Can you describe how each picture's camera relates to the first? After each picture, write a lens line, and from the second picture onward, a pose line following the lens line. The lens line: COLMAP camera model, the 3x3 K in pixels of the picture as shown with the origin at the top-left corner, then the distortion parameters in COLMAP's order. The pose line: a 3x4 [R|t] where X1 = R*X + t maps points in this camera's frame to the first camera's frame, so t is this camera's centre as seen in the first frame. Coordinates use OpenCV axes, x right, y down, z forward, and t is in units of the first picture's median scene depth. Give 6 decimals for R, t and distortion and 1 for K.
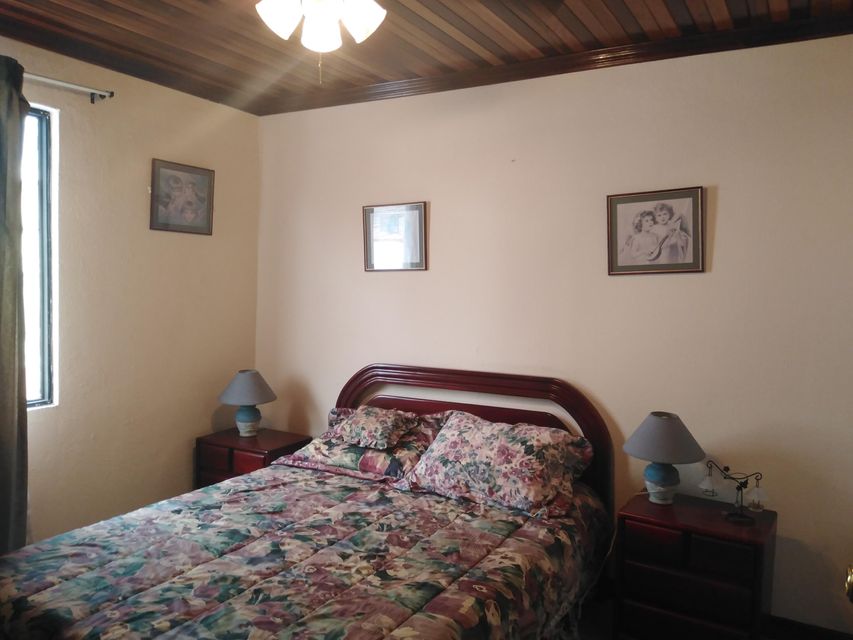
lens RADIAL K [[663.8, 0, 424.8], [0, 663.8, 314.9], [0, 0, 1]] dist [0.010819, -0.012029]
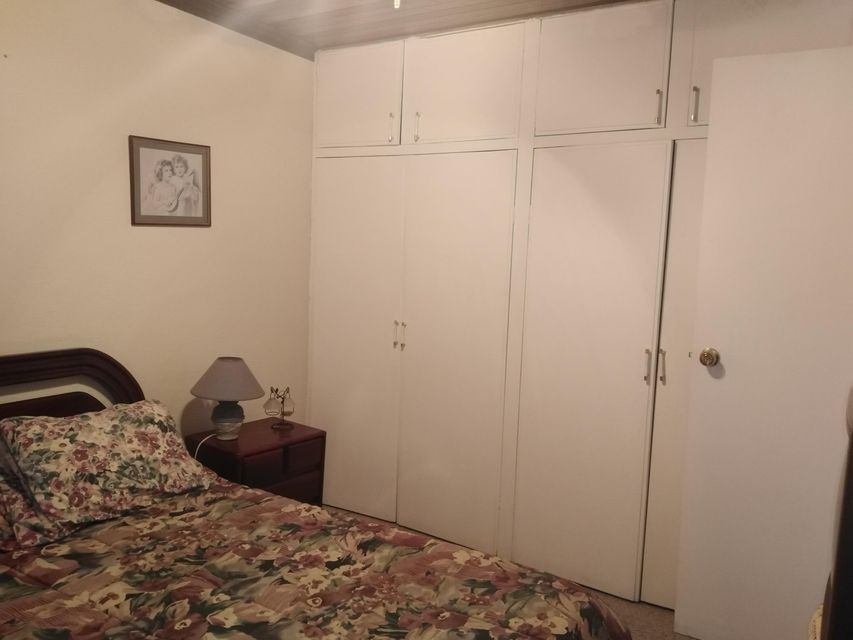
lens RADIAL K [[663.8, 0, 424.1], [0, 663.8, 323.8], [0, 0, 1]] dist [0.010819, -0.012029]
pose [[0.062201, -0.121706, 0.990615, -0.648522], [0.013744, 0.992548, 0.121080, -0.032274], [-0.997969, 0.006084, 0.063410, 0.576370]]
